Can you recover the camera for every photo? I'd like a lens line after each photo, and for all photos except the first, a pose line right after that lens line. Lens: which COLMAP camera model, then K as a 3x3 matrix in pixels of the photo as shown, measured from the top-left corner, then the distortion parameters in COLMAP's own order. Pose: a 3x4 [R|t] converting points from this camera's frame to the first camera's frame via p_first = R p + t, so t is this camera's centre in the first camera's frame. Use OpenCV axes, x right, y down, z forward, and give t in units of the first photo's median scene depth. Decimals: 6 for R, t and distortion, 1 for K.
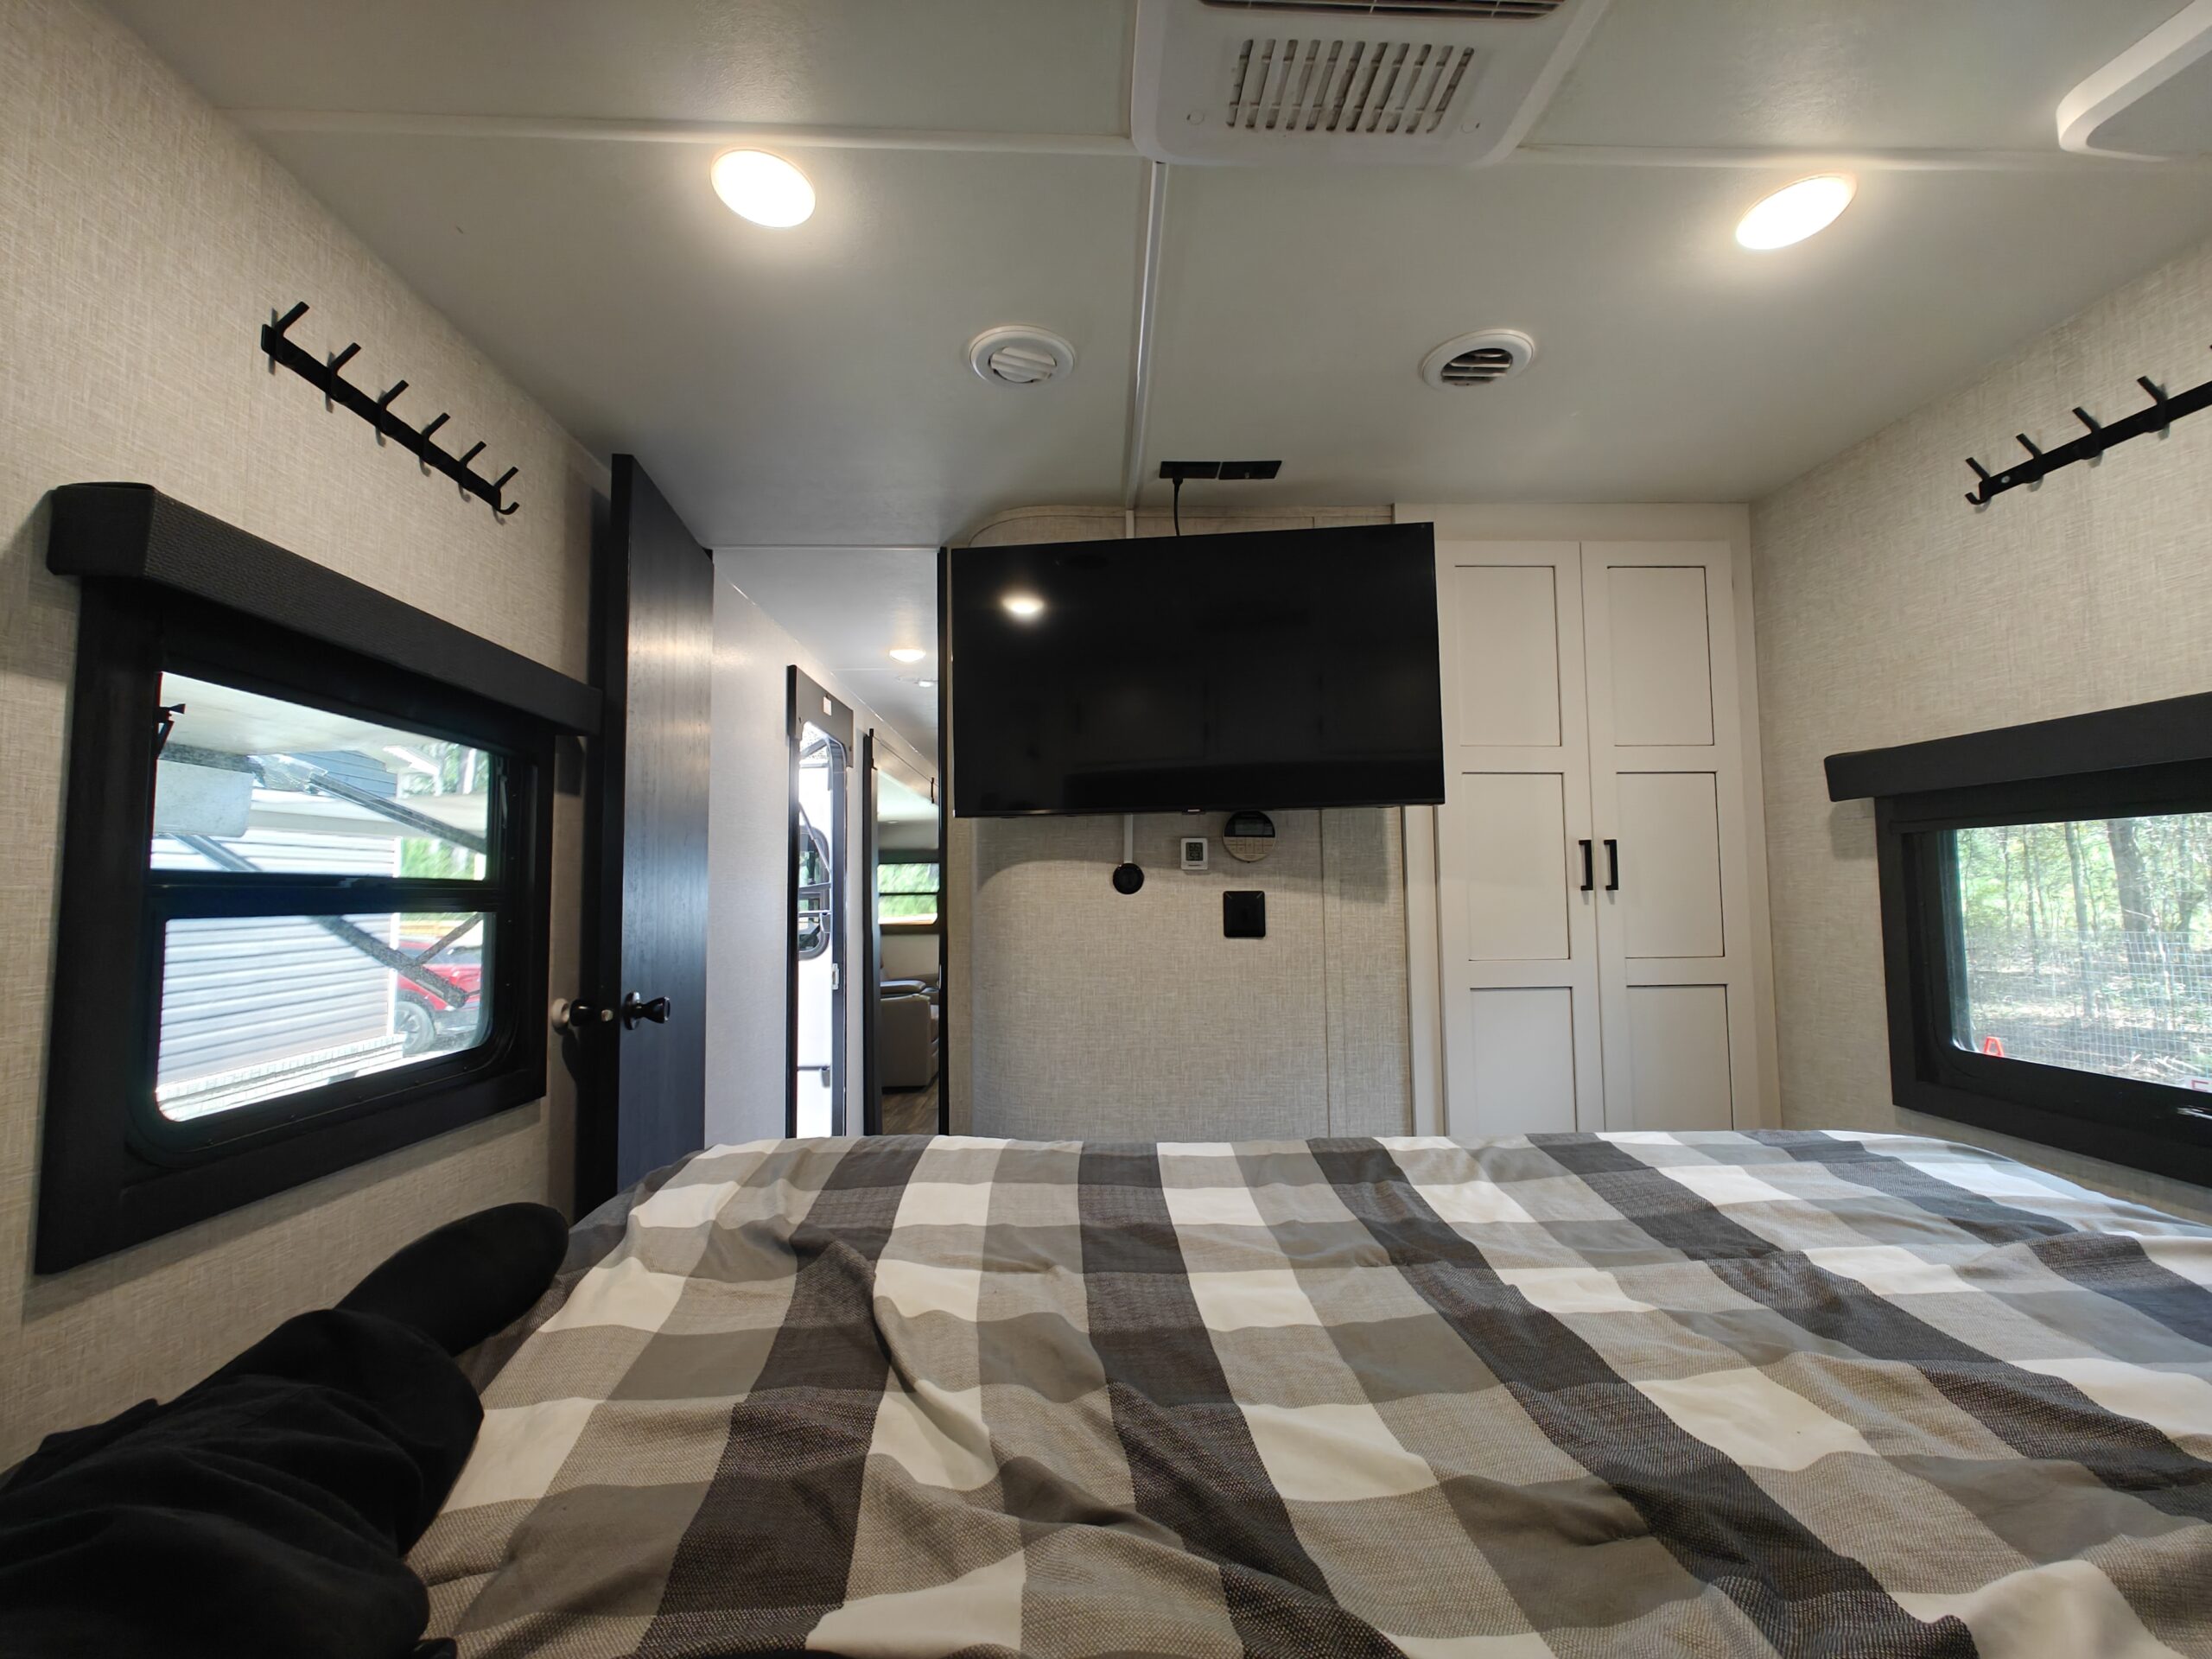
lens RADIAL K [[919.0, 0, 1106.0], [0, 919.0, 829.5], [0, 0, 1]] dist [0.000108, 0.000019]
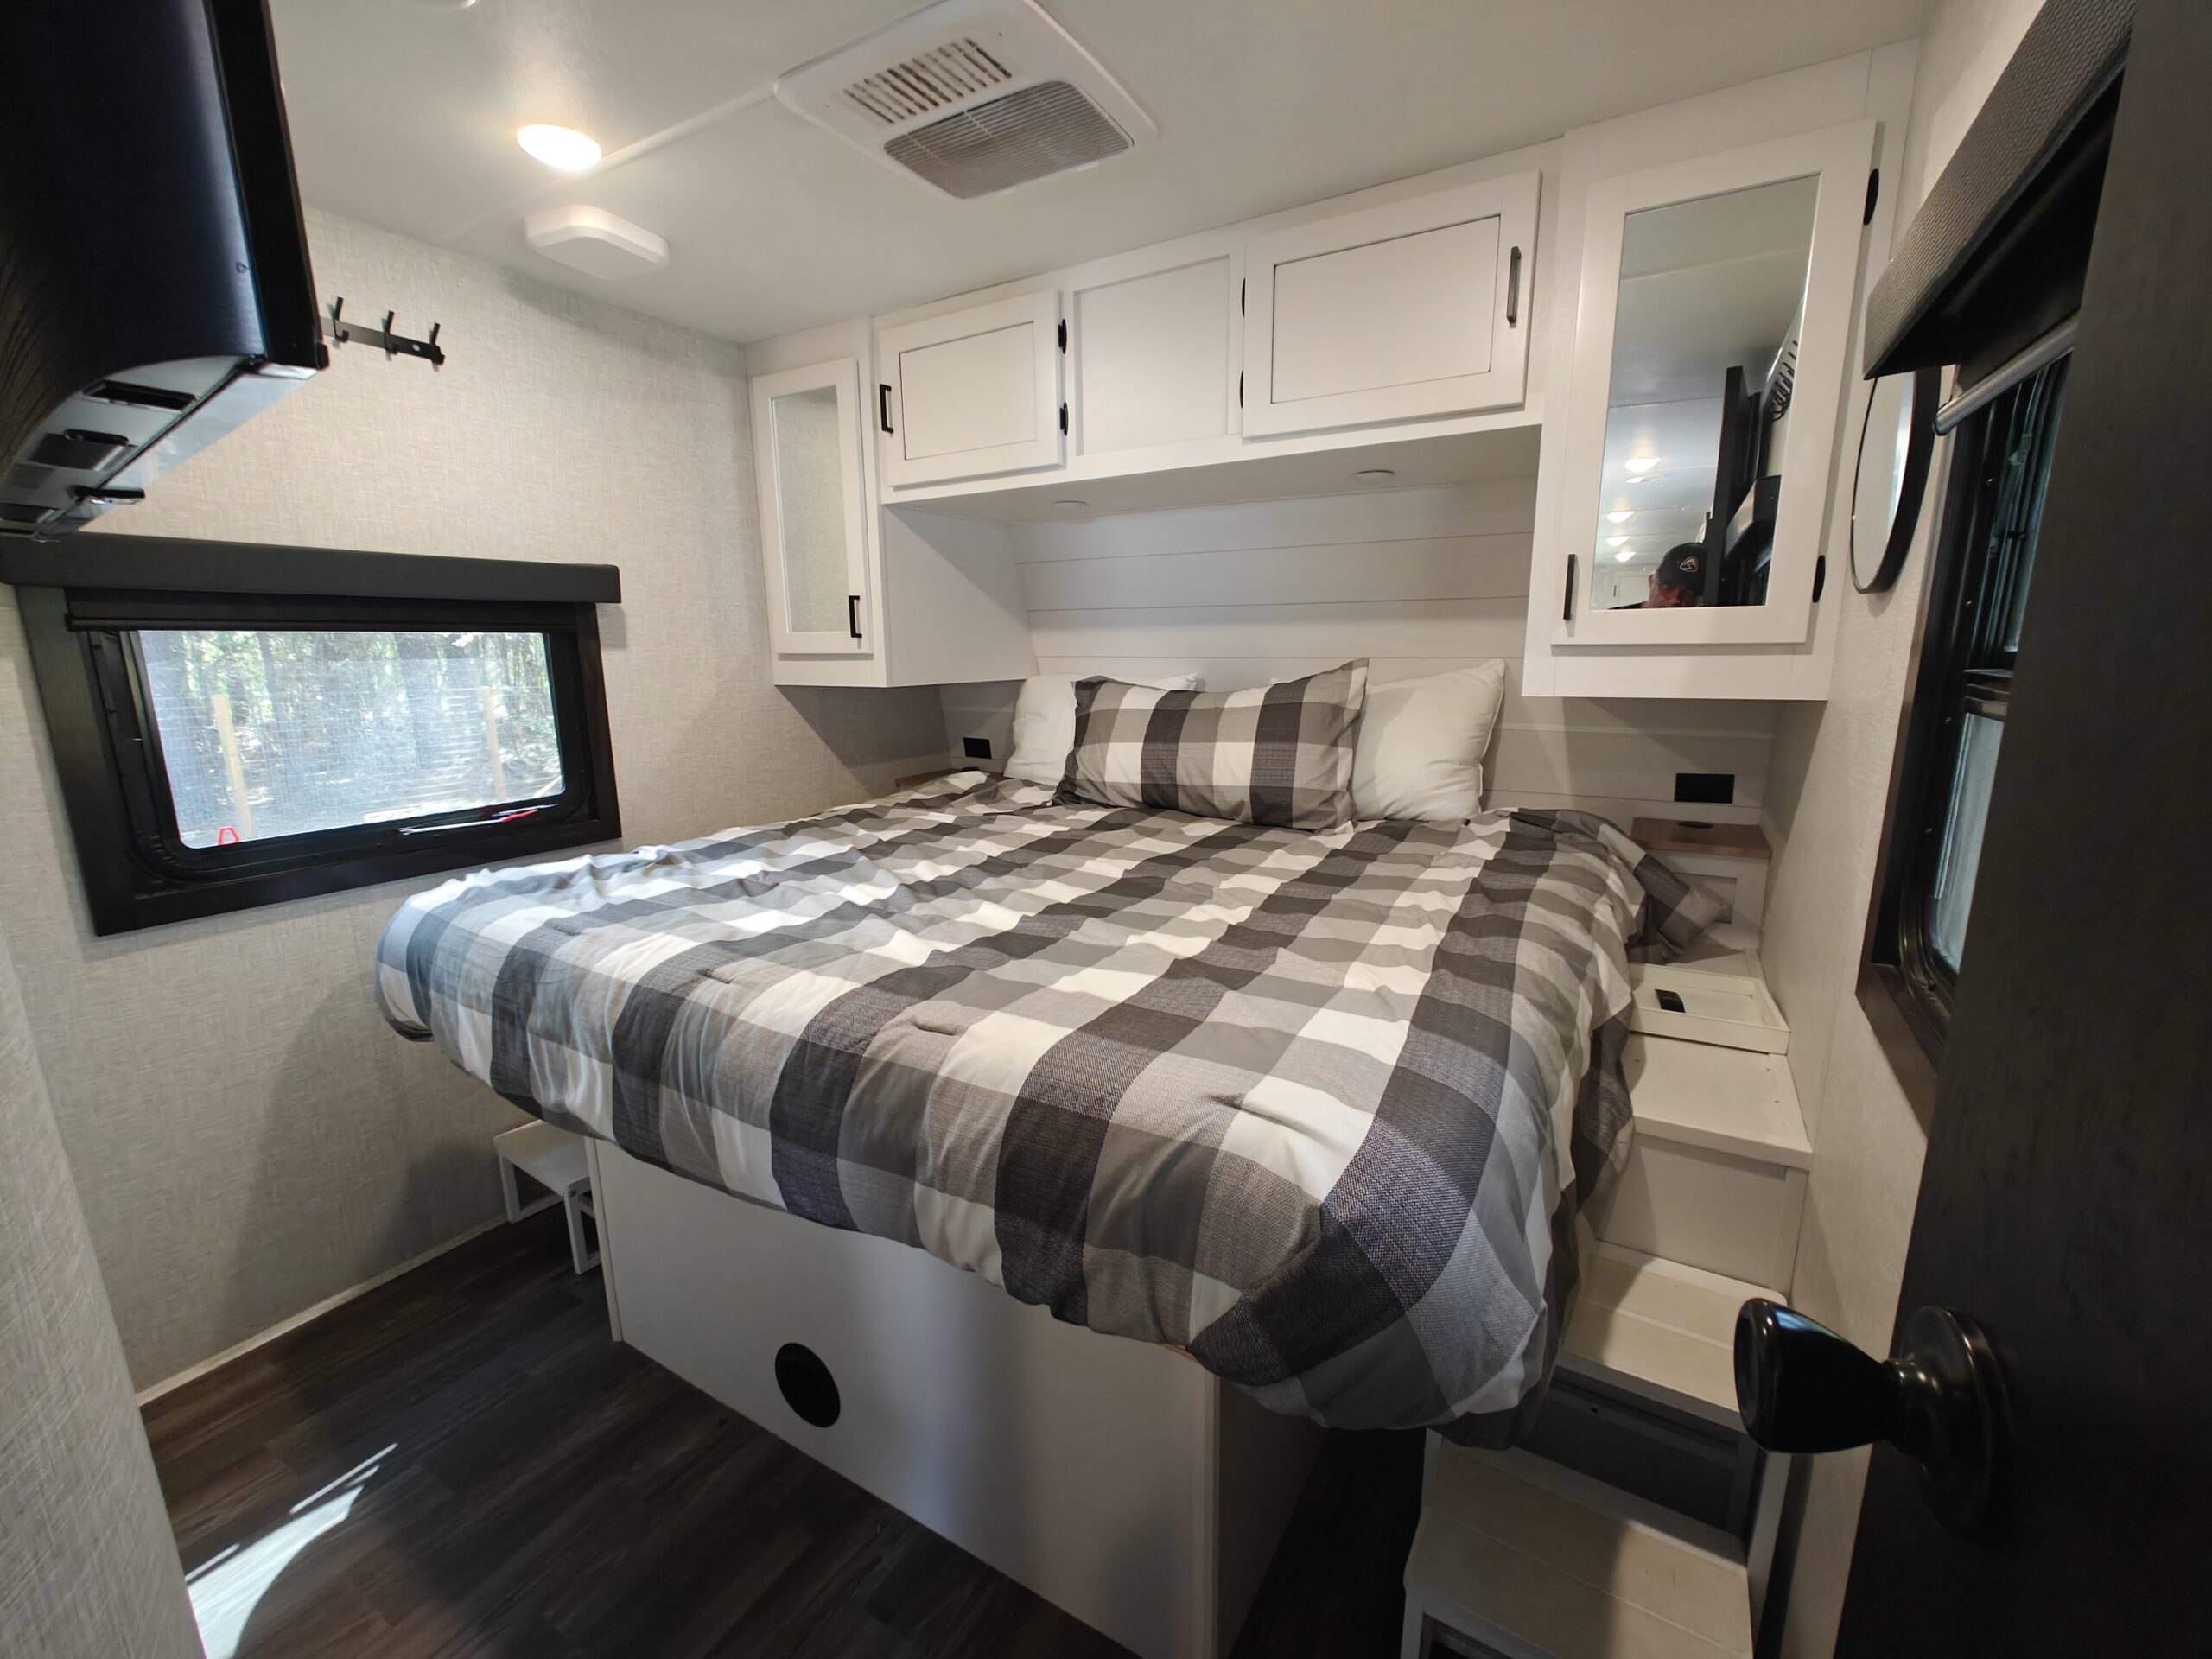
lens RADIAL K [[919.0, 0, 1106.0], [0, 919.0, 829.5], [0, 0, 1]] dist [0.000108, 0.000019]
pose [[-0.831576, -0.090394, 0.548005, -0.540906], [-0.014497, 0.989864, 0.141280, 0.062797], [-0.555221, 0.109541, -0.824458, 1.399328]]
